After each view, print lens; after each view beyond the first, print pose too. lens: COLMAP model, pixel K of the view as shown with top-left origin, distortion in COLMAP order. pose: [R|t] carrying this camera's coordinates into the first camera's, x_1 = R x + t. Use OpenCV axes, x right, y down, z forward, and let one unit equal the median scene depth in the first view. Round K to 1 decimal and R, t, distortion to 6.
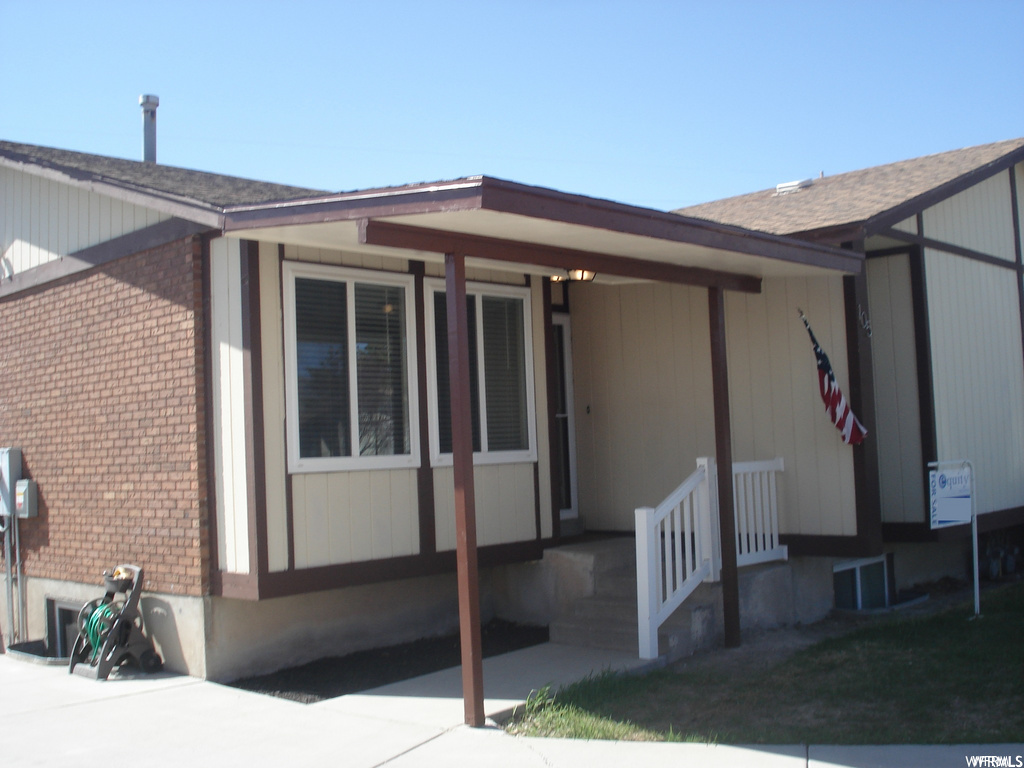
lens RADIAL K [[1152.0, 0, 512.0], [0, 1152.0, 384.0], [0, 0, 1]] dist [-0.095264, -0.039491]
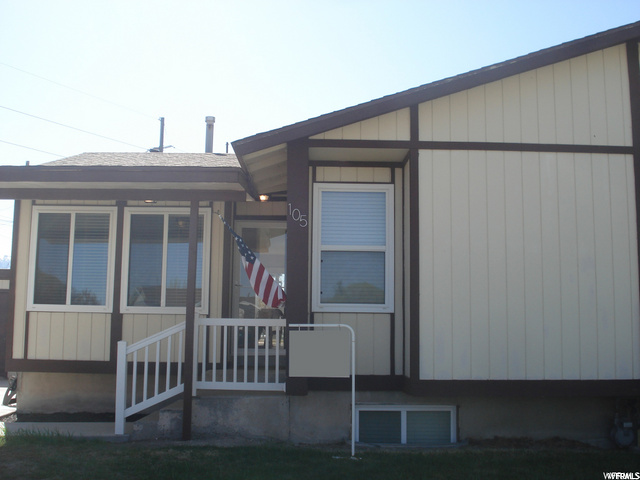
lens RADIAL K [[720.0, 0, 320.0], [0, 720.0, 240.0], [0, 0, 1]] dist [-0.095264, -0.039491]
pose [[0.695554, -0.038956, -0.717417, 0.944949], [0.004343, 0.998739, -0.050021, 0.015882], [0.718461, 0.031677, 0.694846, 0.452408]]
